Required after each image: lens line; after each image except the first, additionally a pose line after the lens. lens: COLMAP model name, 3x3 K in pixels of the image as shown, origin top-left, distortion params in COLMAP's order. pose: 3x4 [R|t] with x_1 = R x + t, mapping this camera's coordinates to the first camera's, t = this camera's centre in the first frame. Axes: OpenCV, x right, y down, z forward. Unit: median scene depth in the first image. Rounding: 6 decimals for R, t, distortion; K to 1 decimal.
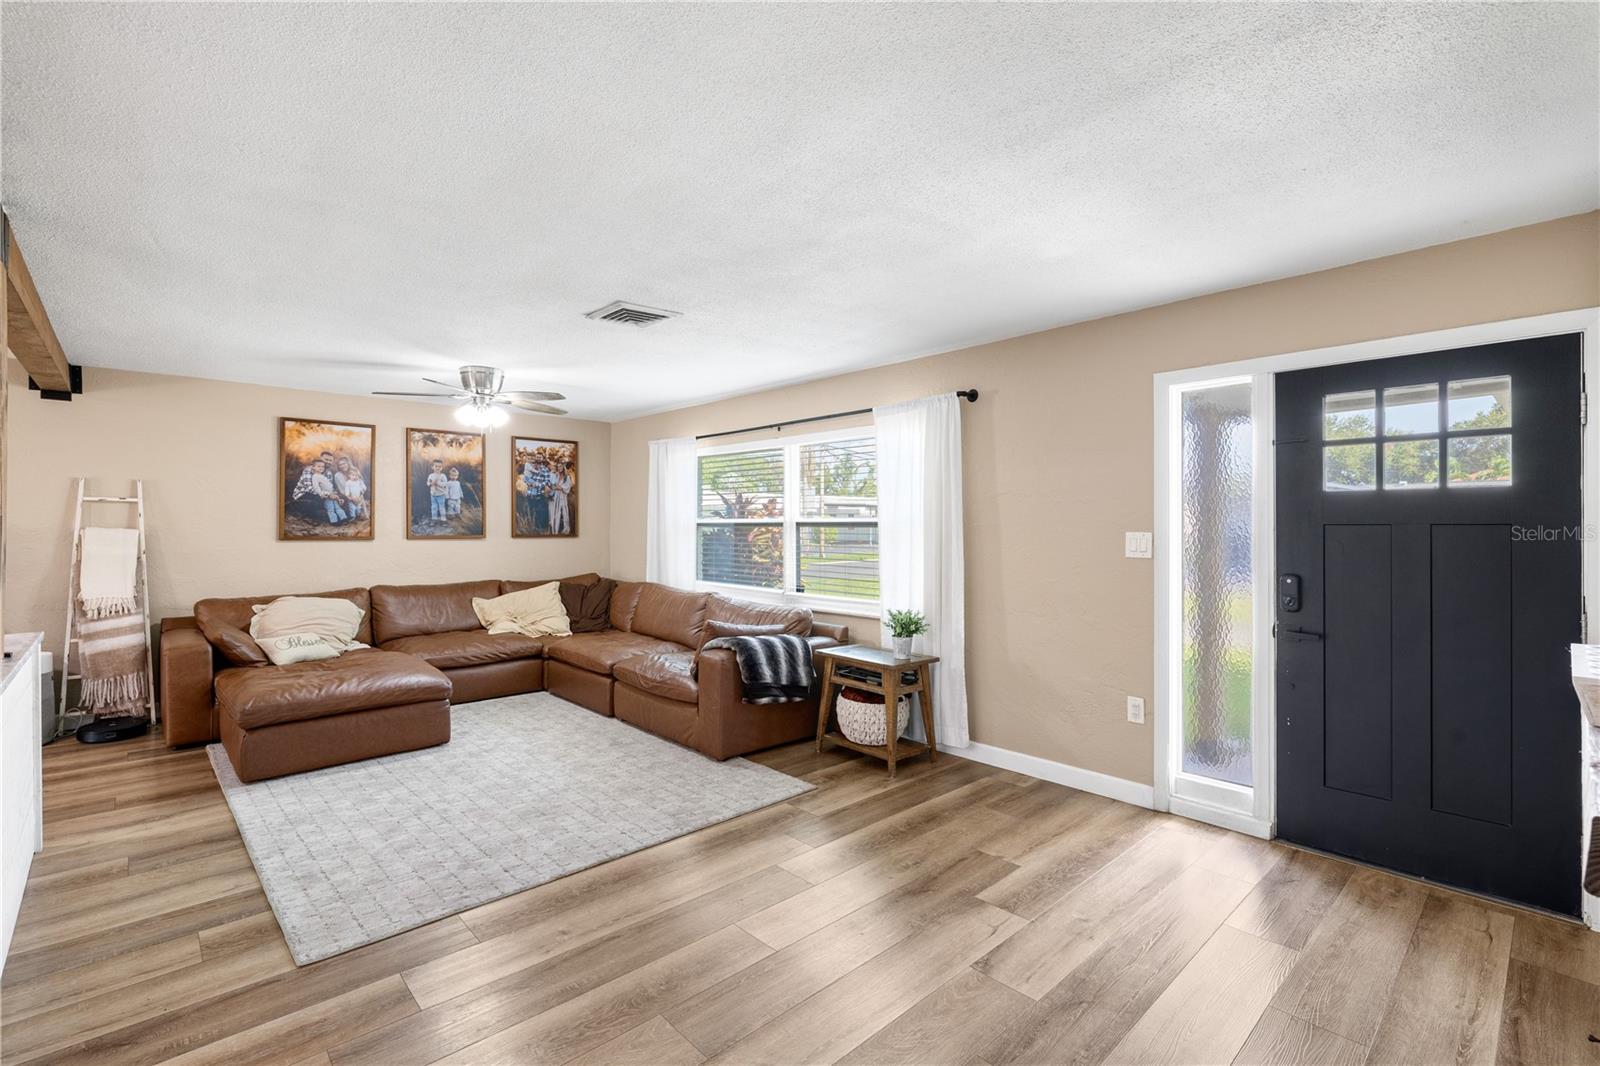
lens RADIAL K [[717.0, 0, 798.0], [0, 717.0, 523.6], [0, 0, 1]] dist [-0.009515, 0.002359]
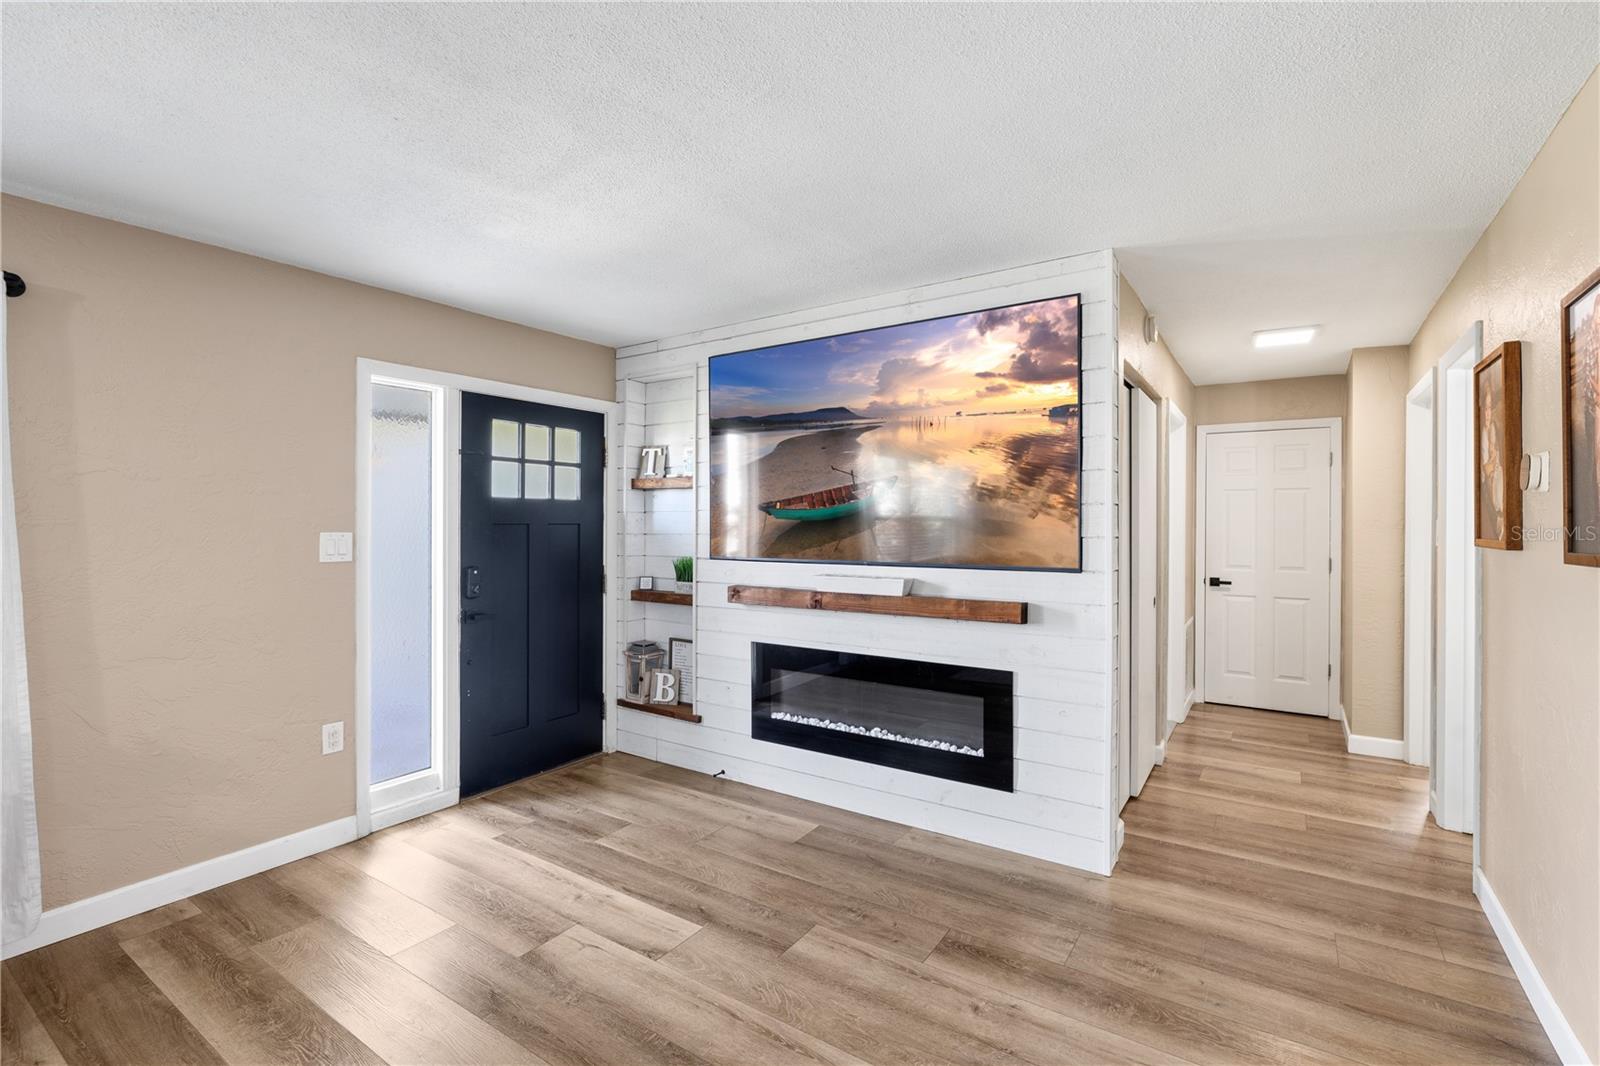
lens RADIAL K [[717.0, 0, 798.5], [0, 717.0, 525.3], [0, 0, 1]] dist [-0.009515, 0.002359]
pose [[-0.229201, -0.003067, 0.973374, -0.422054], [-0.004796, 0.999986, 0.002021, -0.001051], [-0.973367, -0.004205, -0.229213, 0.552866]]
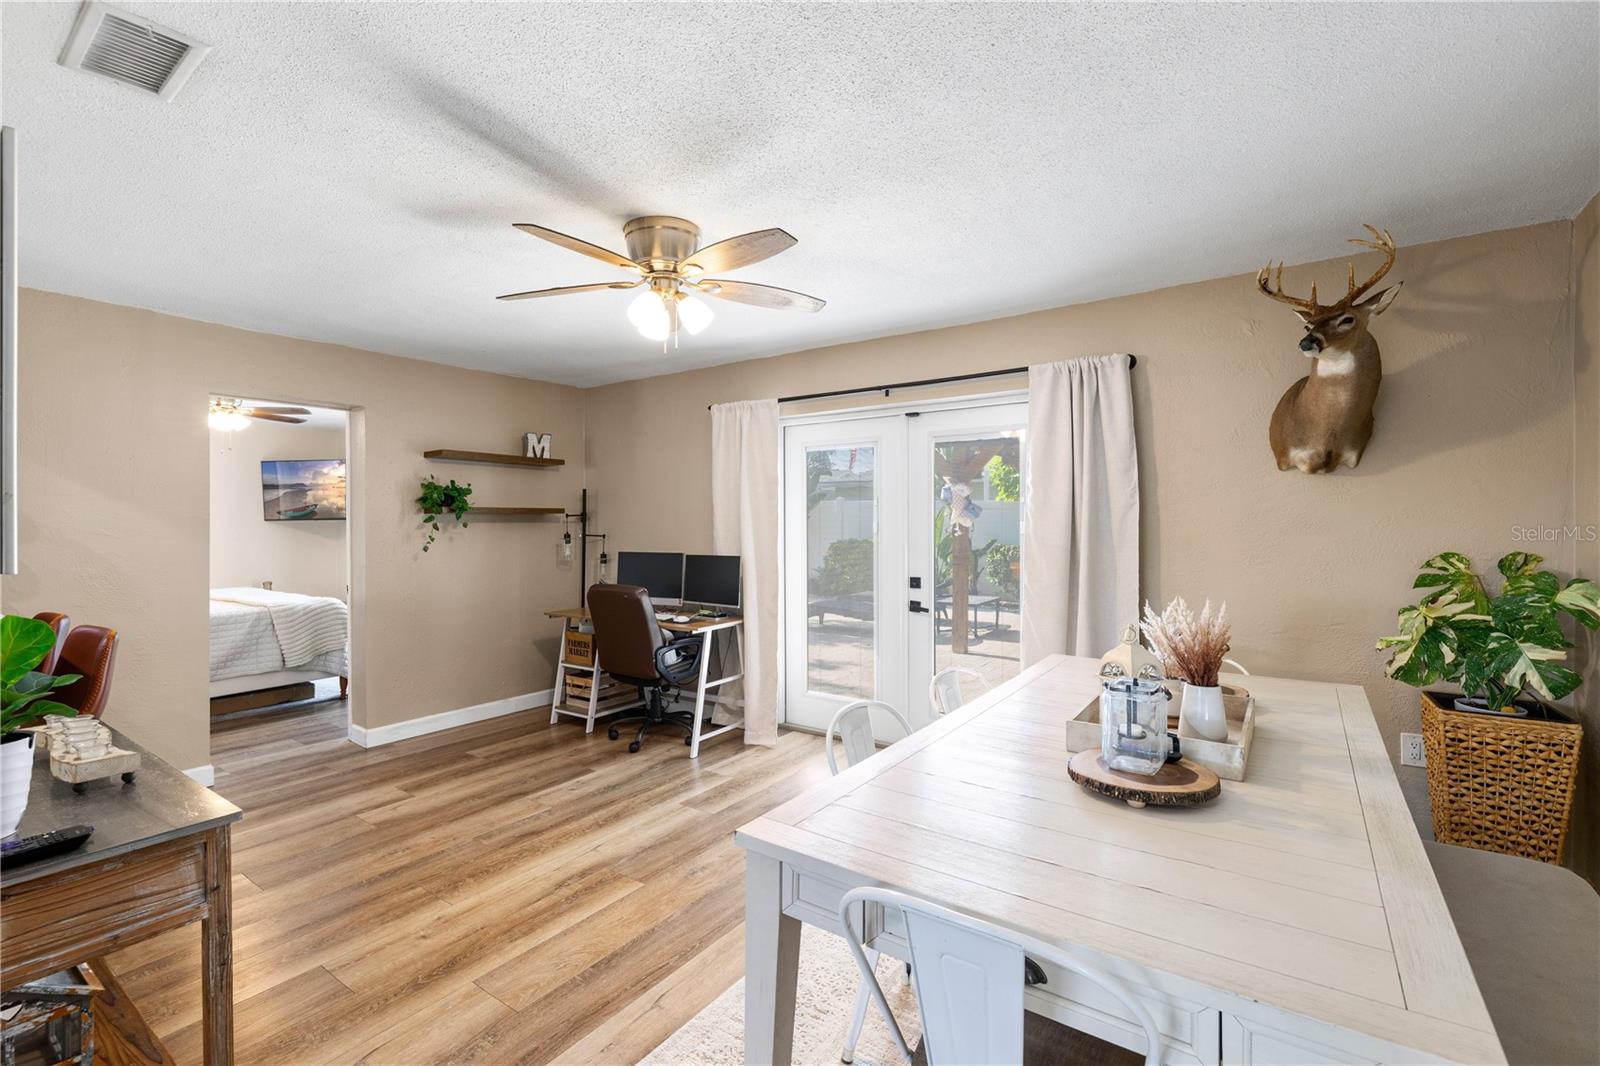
lens RADIAL K [[717.0, 0, 798.4], [0, 717.0, 525.1], [0, 0, 1]] dist [-0.009515, 0.002359]
pose [[-0.981025, 0.005563, -0.193799, -0.968484], [0.004166, 0.999962, 0.007613, 0.012935], [0.193834, 0.006662, -0.981012, 3.430781]]
